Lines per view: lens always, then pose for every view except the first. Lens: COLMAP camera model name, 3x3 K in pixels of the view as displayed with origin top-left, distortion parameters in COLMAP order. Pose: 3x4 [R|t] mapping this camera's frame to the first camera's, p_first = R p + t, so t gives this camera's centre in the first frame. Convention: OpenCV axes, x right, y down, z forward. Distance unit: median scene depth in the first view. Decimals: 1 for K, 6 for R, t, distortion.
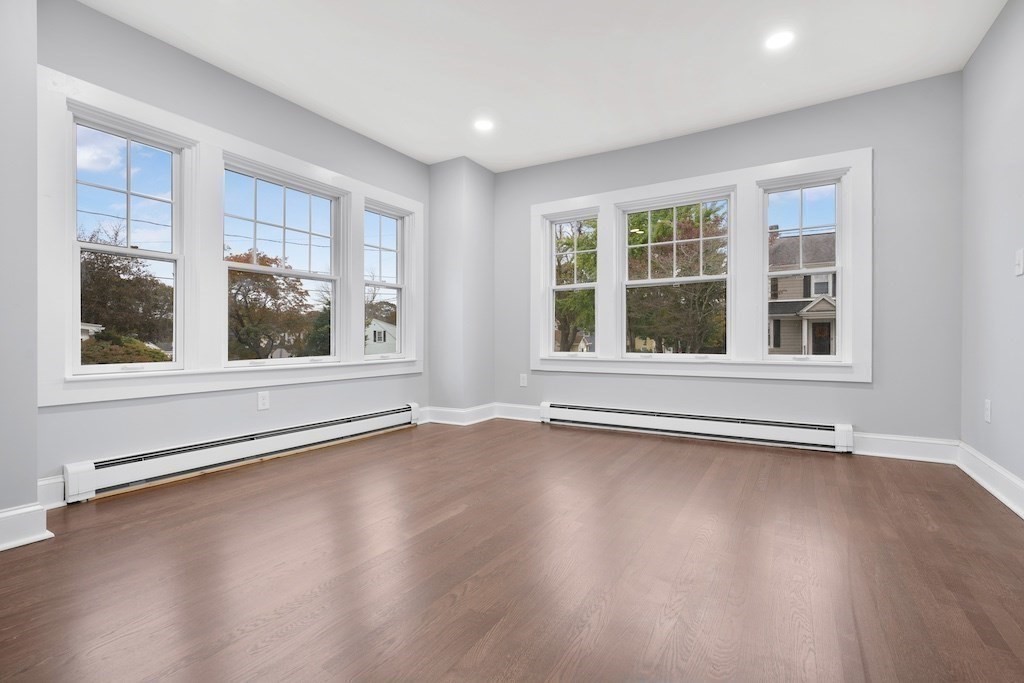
lens RADIAL K [[466.9, 0, 482.4], [0, 466.9, 332.7], [0, 0, 1]] dist [-0.010970, 0.003208]
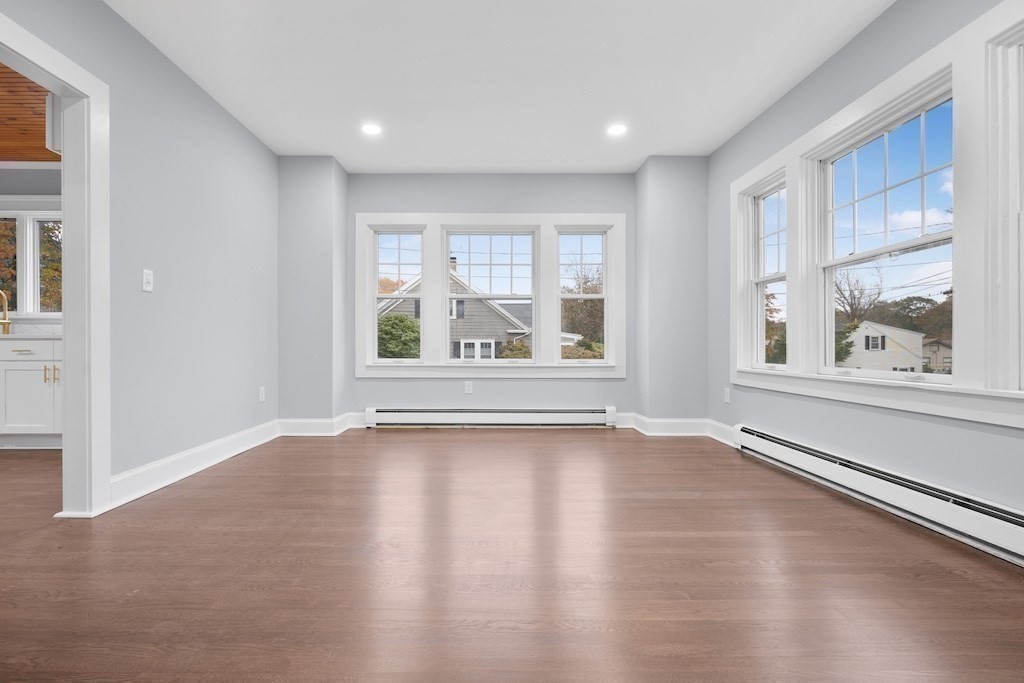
lens RADIAL K [[466.9, 0, 506.8], [0, 466.9, 344.3], [0, 0, 1]] dist [-0.010970, 0.003208]
pose [[0.543717, 0.001093, -0.839268, 0.599167], [0.008131, 0.999945, 0.006570, 0.001315], [0.839229, -0.010397, 0.543679, 0.226405]]
